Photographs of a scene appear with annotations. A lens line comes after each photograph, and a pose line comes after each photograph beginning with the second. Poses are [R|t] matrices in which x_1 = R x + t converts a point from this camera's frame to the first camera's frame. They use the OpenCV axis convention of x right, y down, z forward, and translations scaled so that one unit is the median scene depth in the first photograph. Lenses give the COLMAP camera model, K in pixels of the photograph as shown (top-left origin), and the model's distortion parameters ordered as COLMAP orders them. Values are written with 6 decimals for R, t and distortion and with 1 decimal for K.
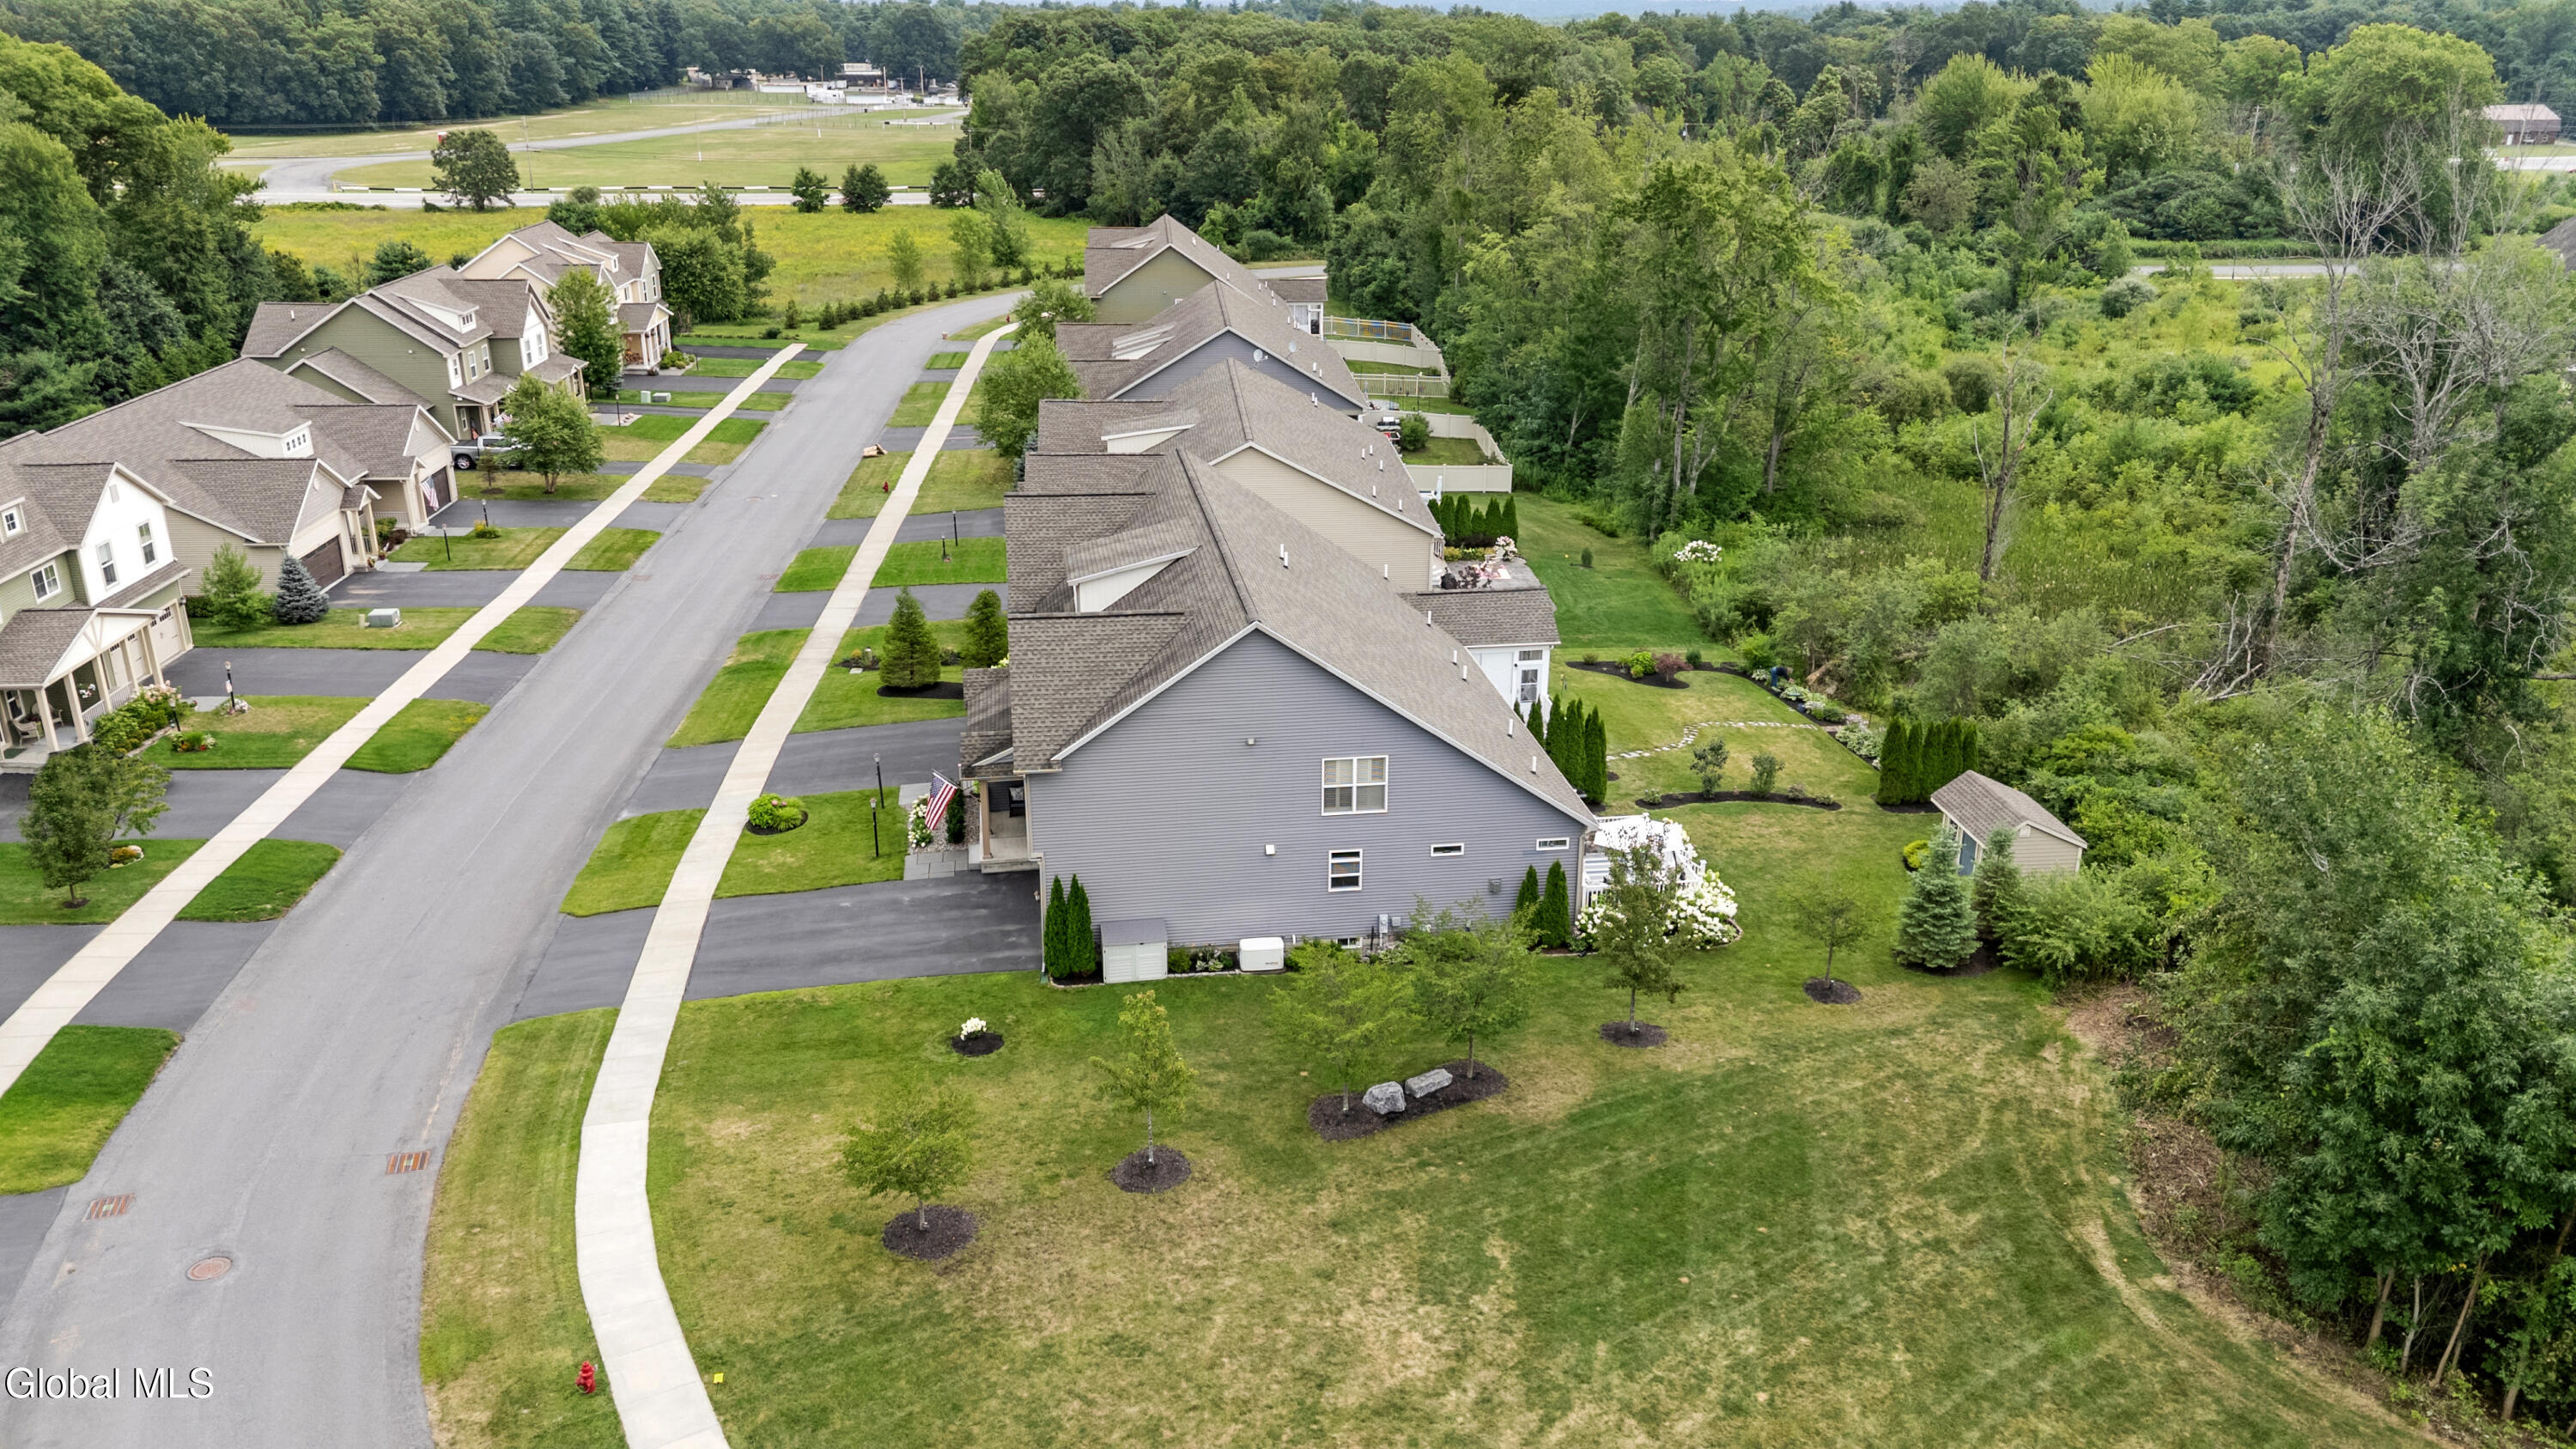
lens RADIAL K [[1875.3, 0, 1288.0], [0, 1875.3, 724.5], [0, 0, 1]] dist [0.061051, -0.072831]
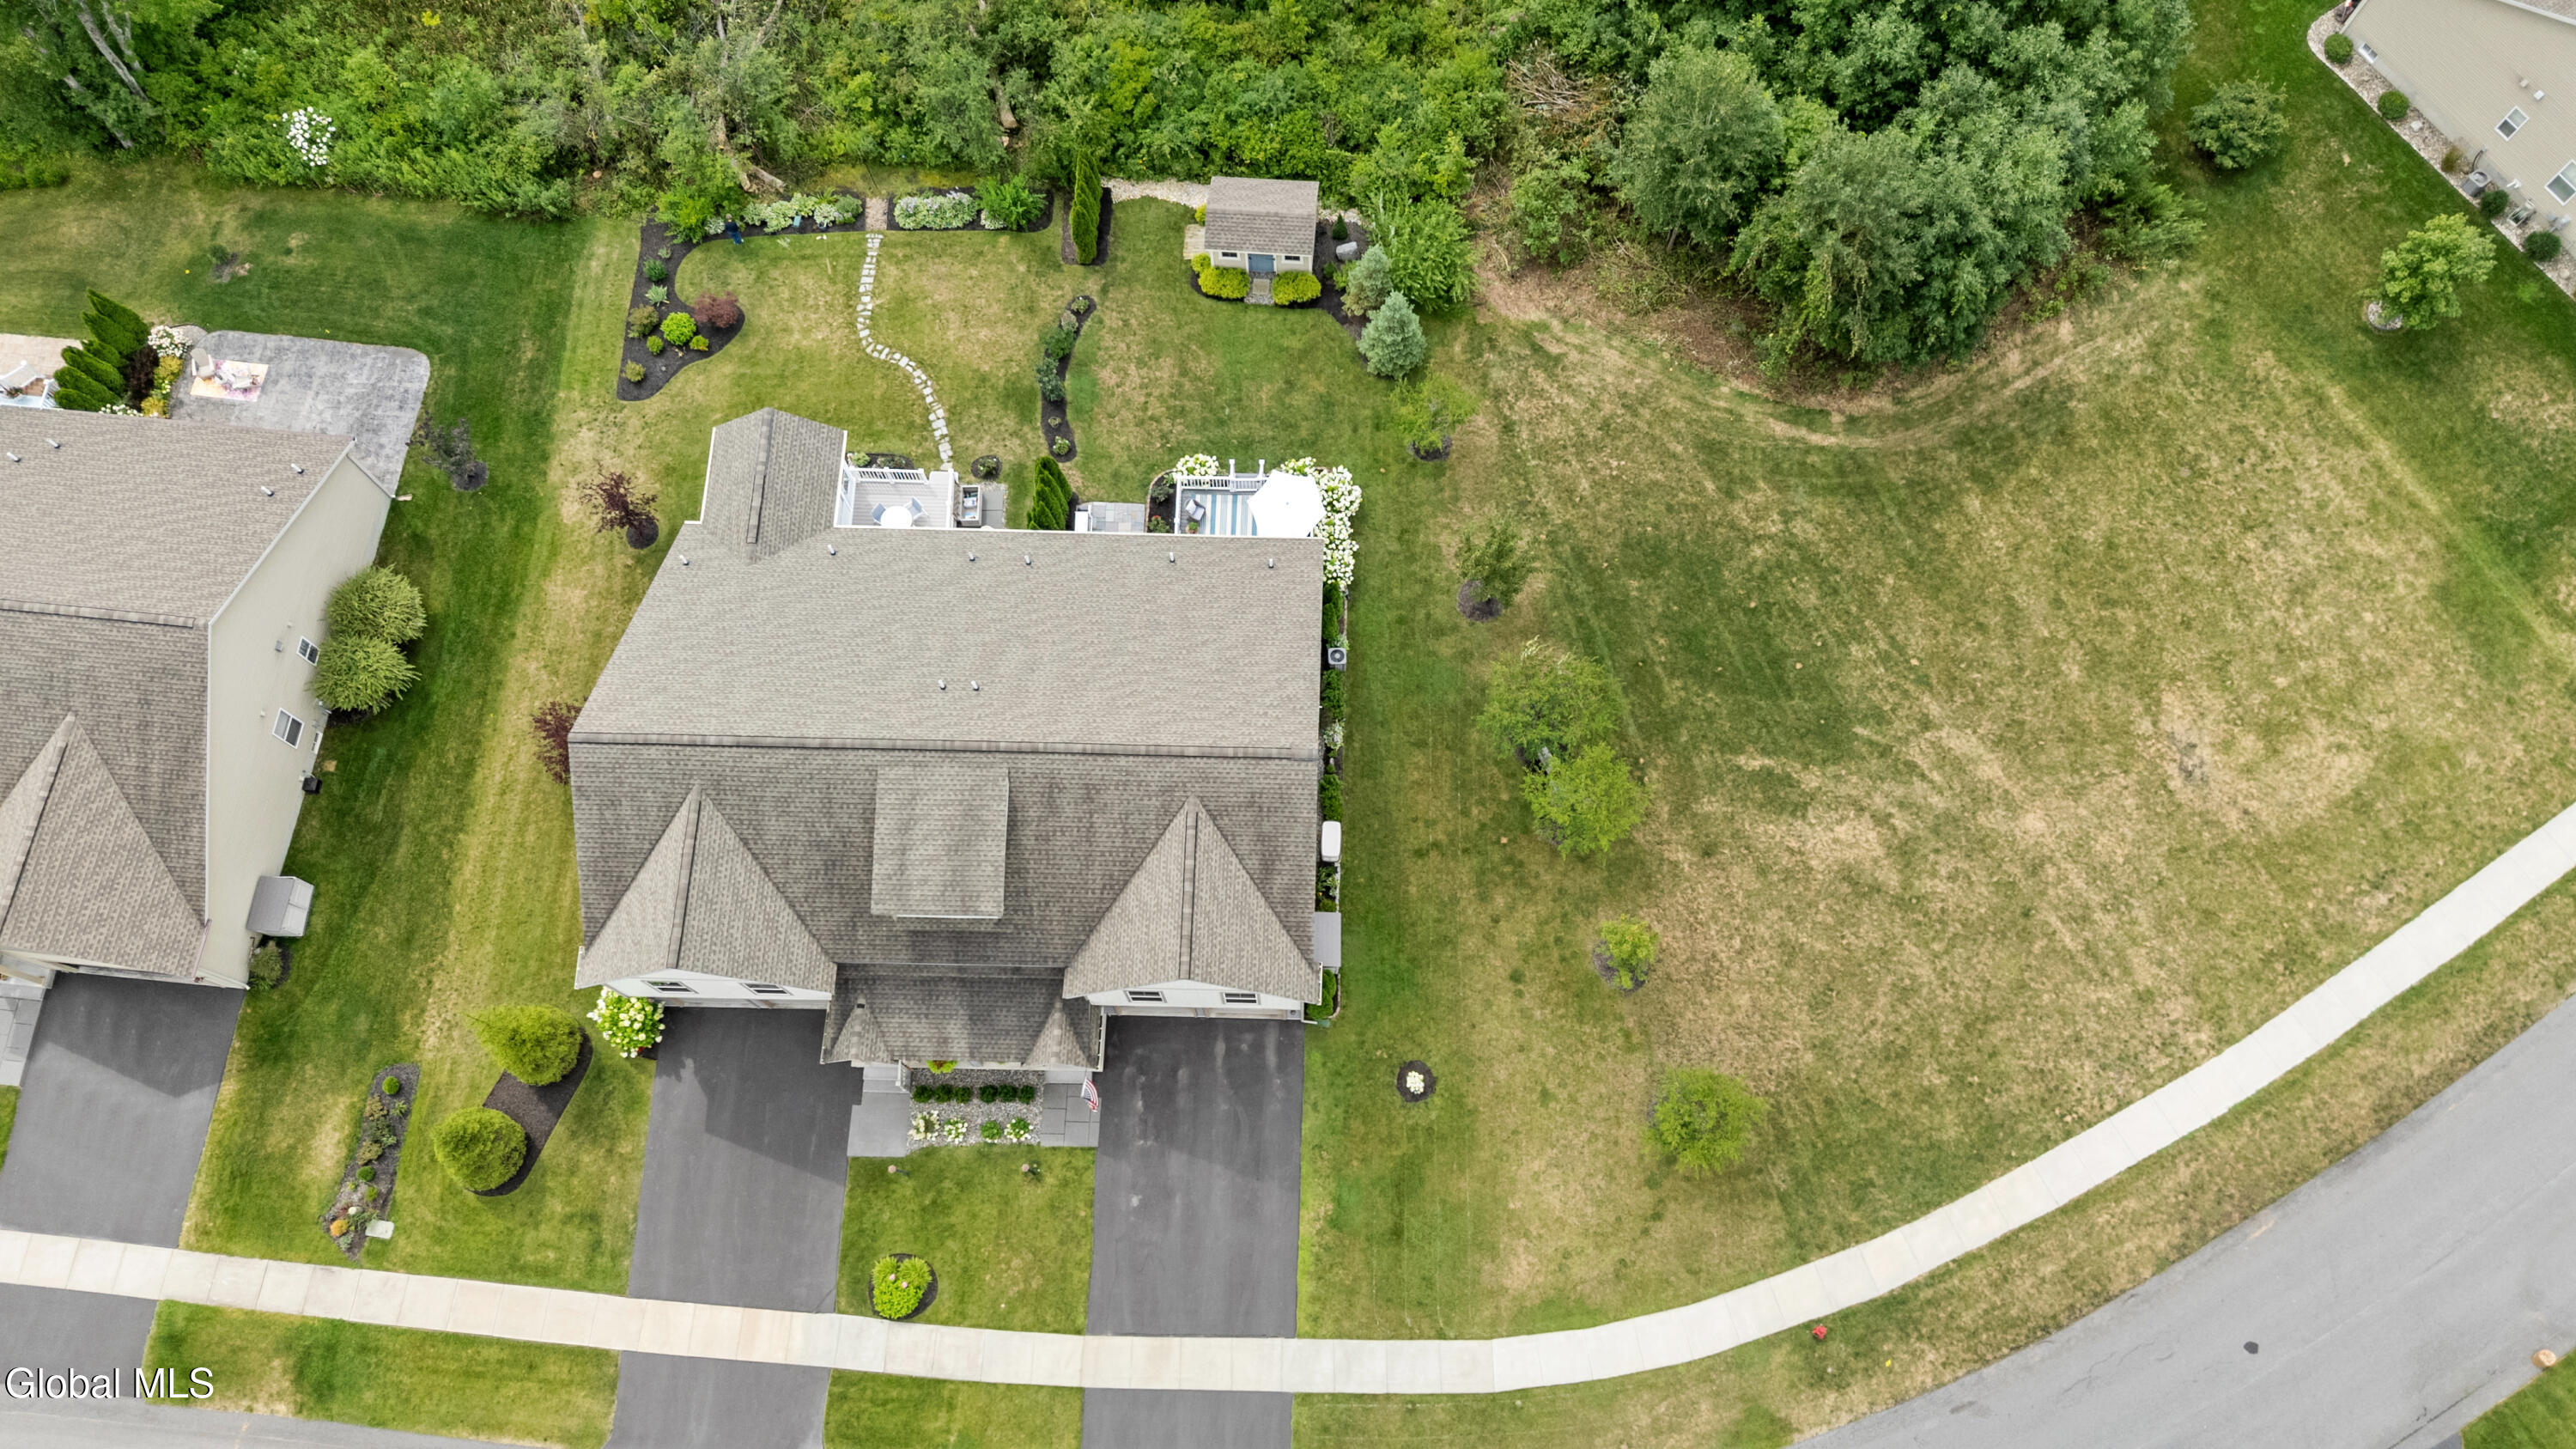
lens RADIAL K [[1875.3, 0, 1288.0], [0, 1875.3, 724.5], [0, 0, 1]] dist [0.061051, -0.072831]
pose [[0.174405, -0.932067, 0.317543, -0.435661], [0.355327, 0.360329, 0.862499, -1.251752], [-0.918328, -0.037592, 0.394032, 0.732402]]
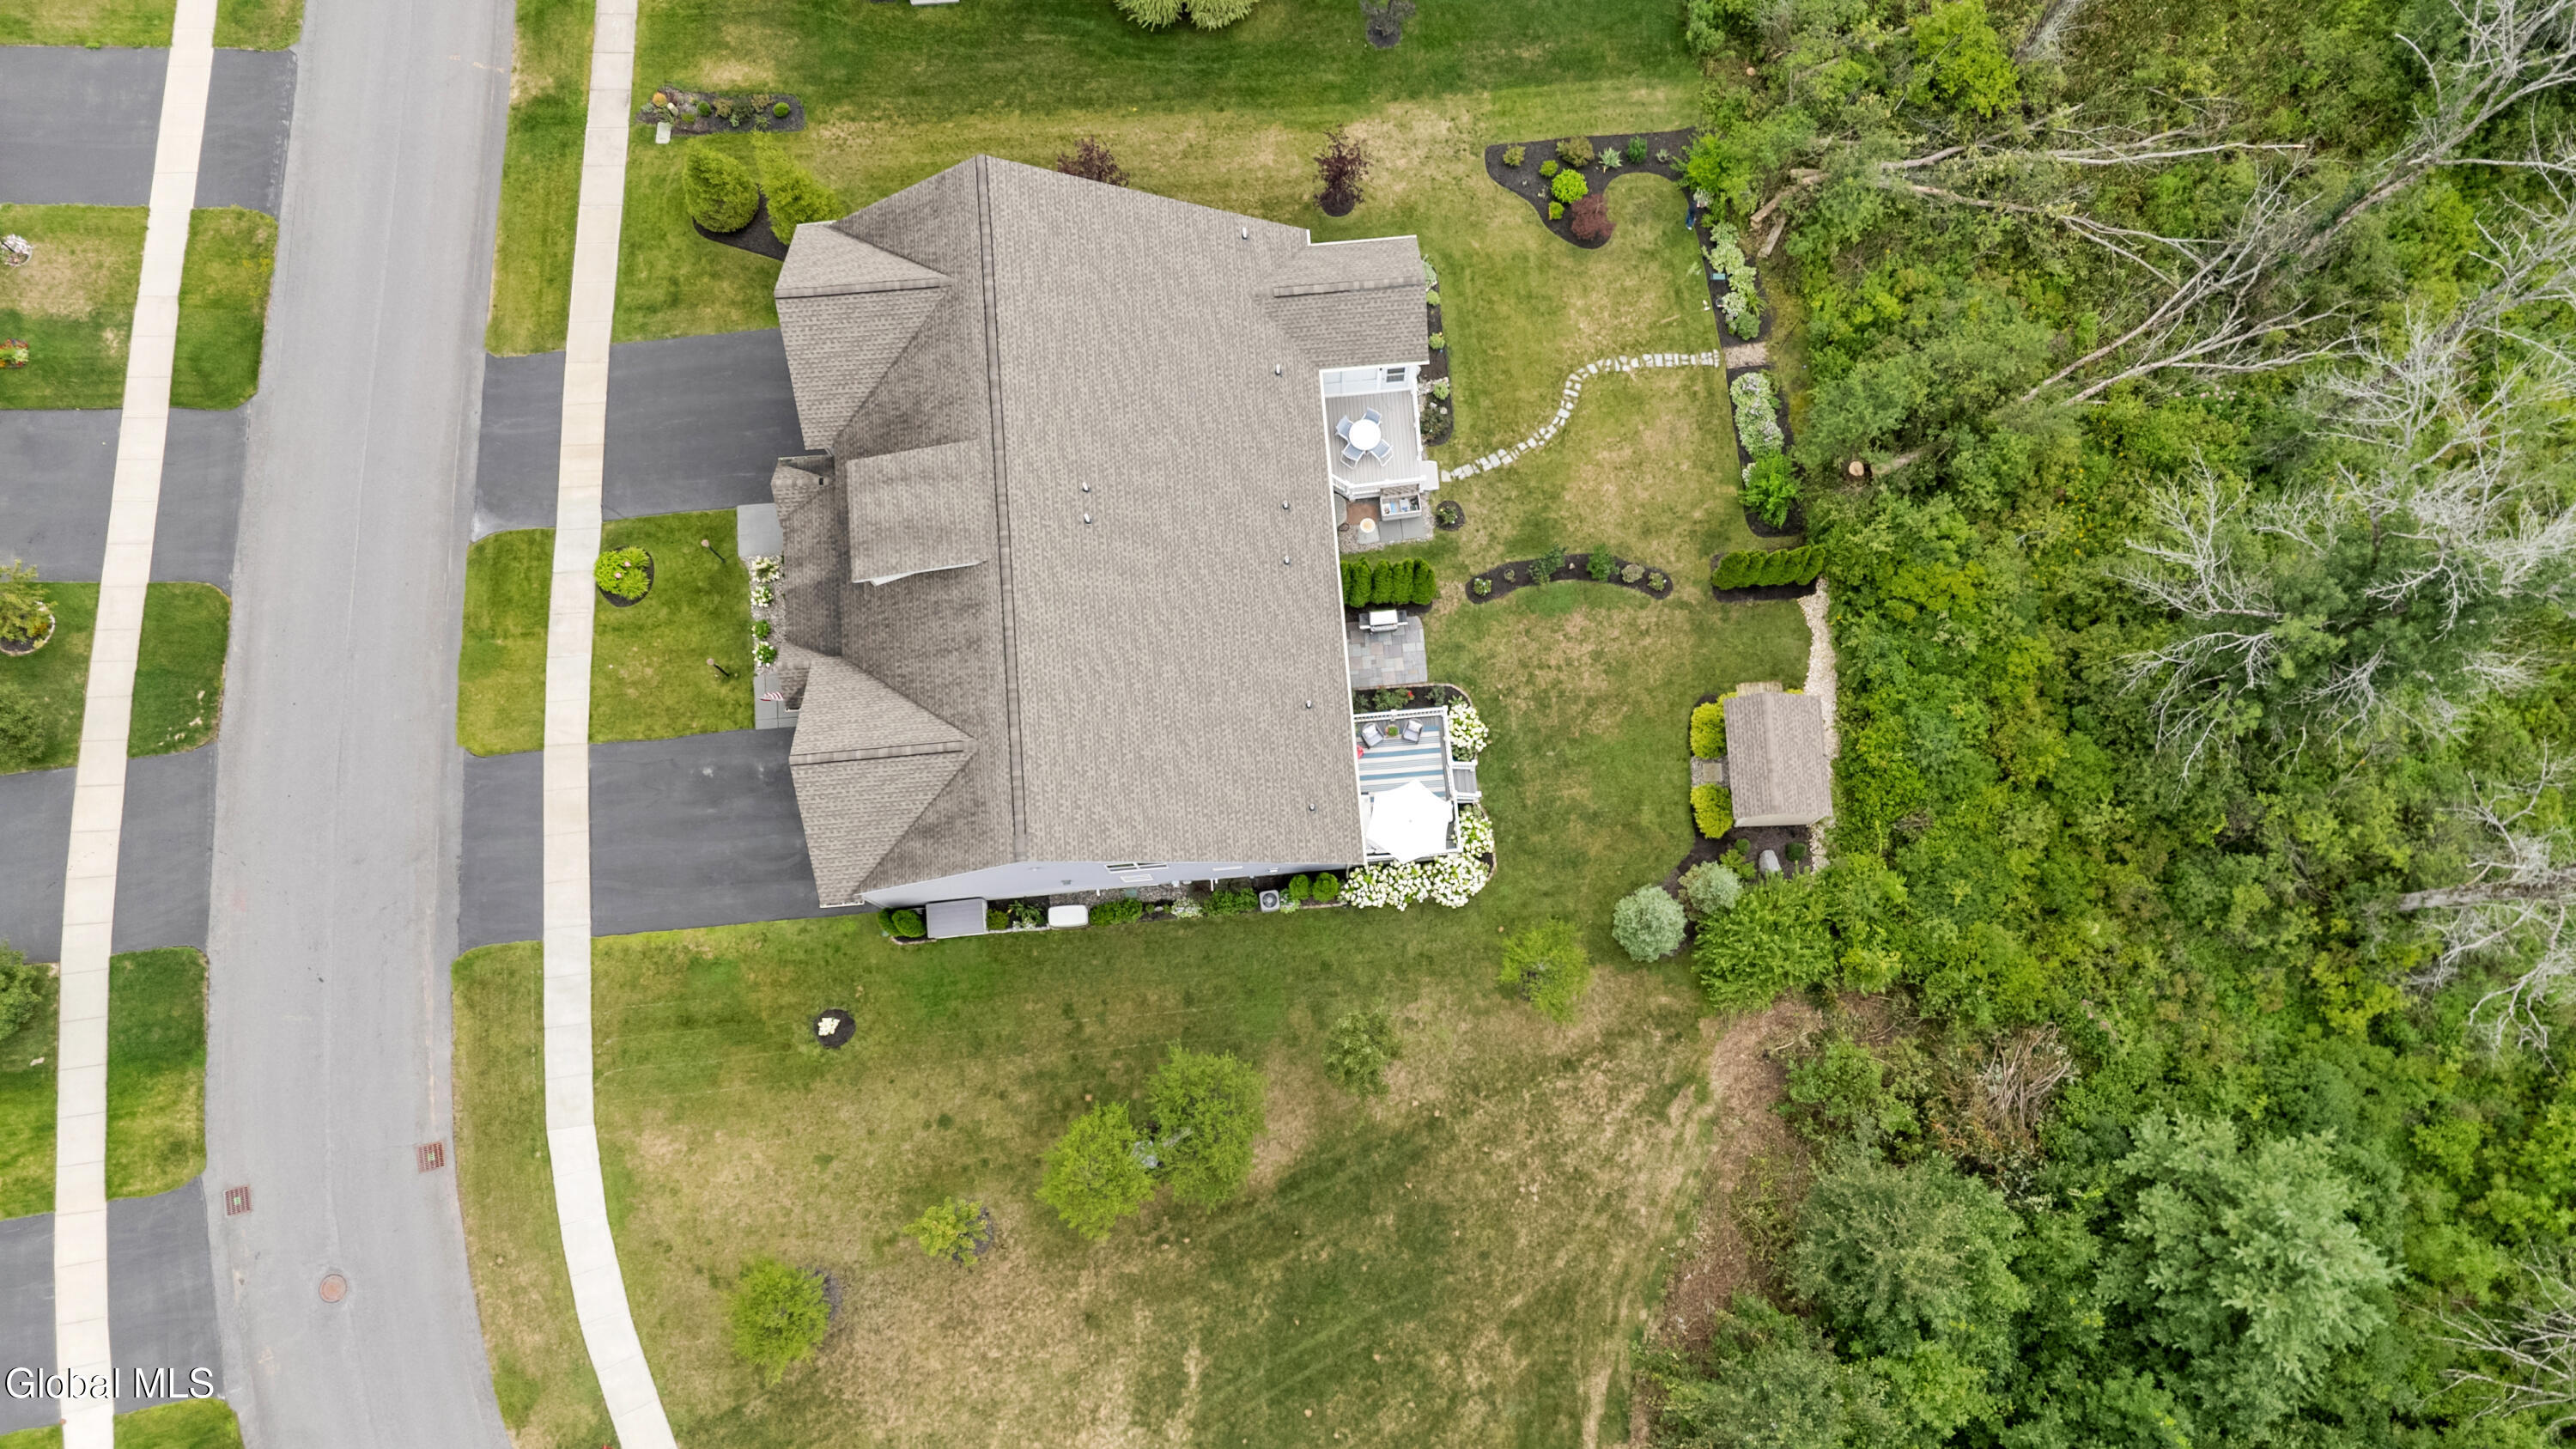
lens RADIAL K [[1875.3, 0, 1288.0], [0, 1875.3, 724.5], [0, 0, 1]] dist [0.061051, -0.072831]
pose [[0.997845, 0.059419, -0.027839, 0.196746], [-0.008548, 0.538356, 0.842674, -1.230206], [0.065058, -0.840620, 0.537703, 0.630977]]
